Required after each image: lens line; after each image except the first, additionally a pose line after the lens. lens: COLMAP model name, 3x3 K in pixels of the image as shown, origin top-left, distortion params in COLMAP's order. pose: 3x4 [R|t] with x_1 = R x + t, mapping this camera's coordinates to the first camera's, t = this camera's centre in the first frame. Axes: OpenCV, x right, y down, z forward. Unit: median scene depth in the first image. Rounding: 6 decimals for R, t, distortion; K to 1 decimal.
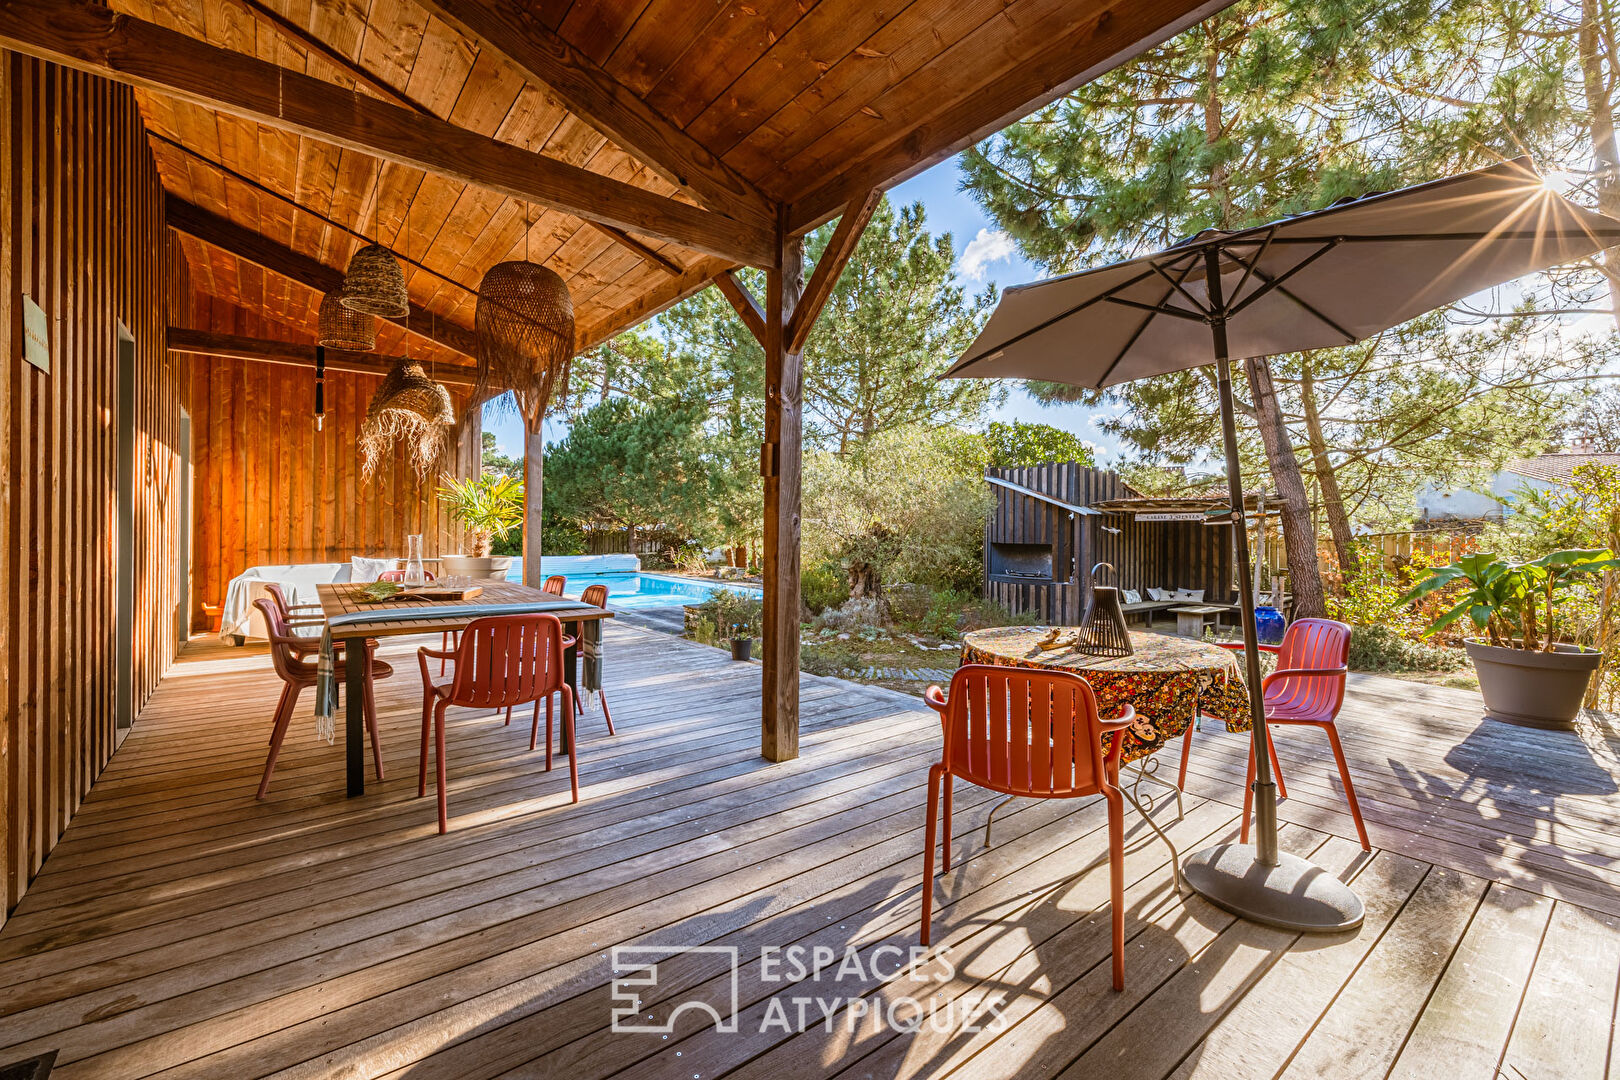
lens RADIAL K [[687.6, 0, 808.4], [0, 687.6, 532.8], [0, 0, 1]] dist [0.000671, 0.000073]
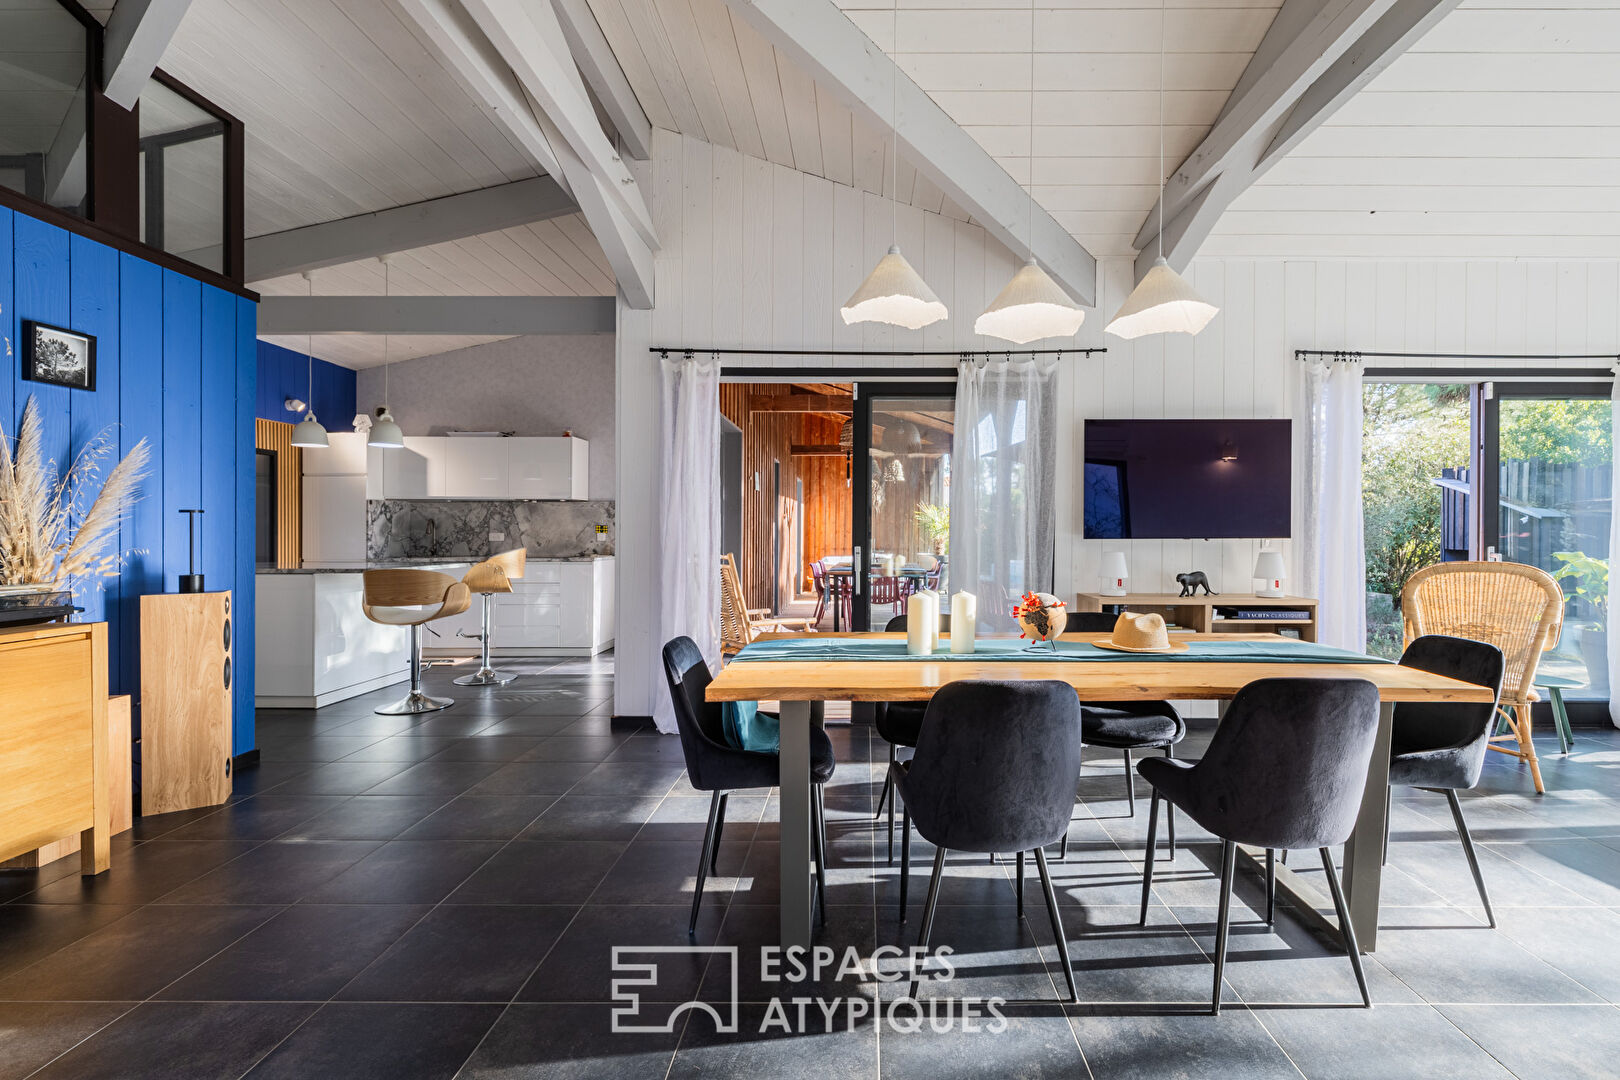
lens RADIAL K [[683.5, 0, 841.8], [0, 683.5, 529.3], [0, 0, 1]] dist [0.000056, 0.000024]
pose [[0.766361, -0.011789, -0.642302, 0.363911], [0.000100, 0.999834, -0.018232, 0.005602], [0.642410, 0.013908, 0.766235, -0.349486]]
